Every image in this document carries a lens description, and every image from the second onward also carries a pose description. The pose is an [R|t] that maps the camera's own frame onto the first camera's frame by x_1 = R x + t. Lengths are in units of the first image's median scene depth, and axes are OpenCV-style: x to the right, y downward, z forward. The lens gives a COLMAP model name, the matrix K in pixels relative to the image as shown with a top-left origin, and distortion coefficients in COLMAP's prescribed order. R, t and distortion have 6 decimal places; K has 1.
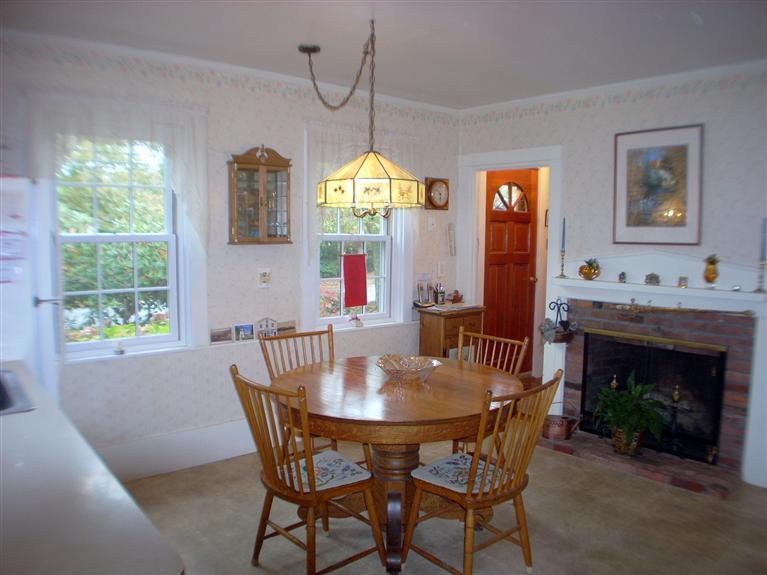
lens RADIAL K [[597.1, 0, 383.5], [0, 597.1, 287.5], [0, 0, 1]] dist [-0.144033, 0.006660]
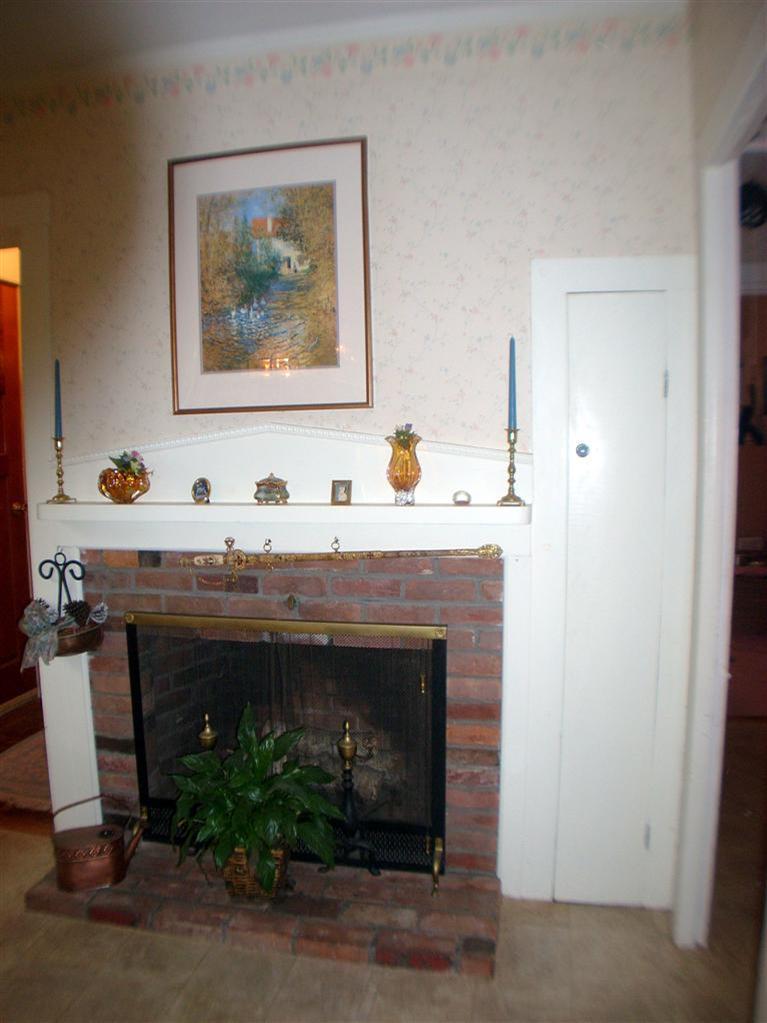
lens RADIAL K [[796.4, 0, 383.5], [0, 796.4, 511.5], [0, 0, 1]] dist [-0.144033, 0.006660]
pose [[0.803665, -0.080125, 0.589663, 0.171625], [0.075688, 0.996609, 0.032265, -0.011121], [-0.590249, 0.018700, 0.807005, 0.447261]]
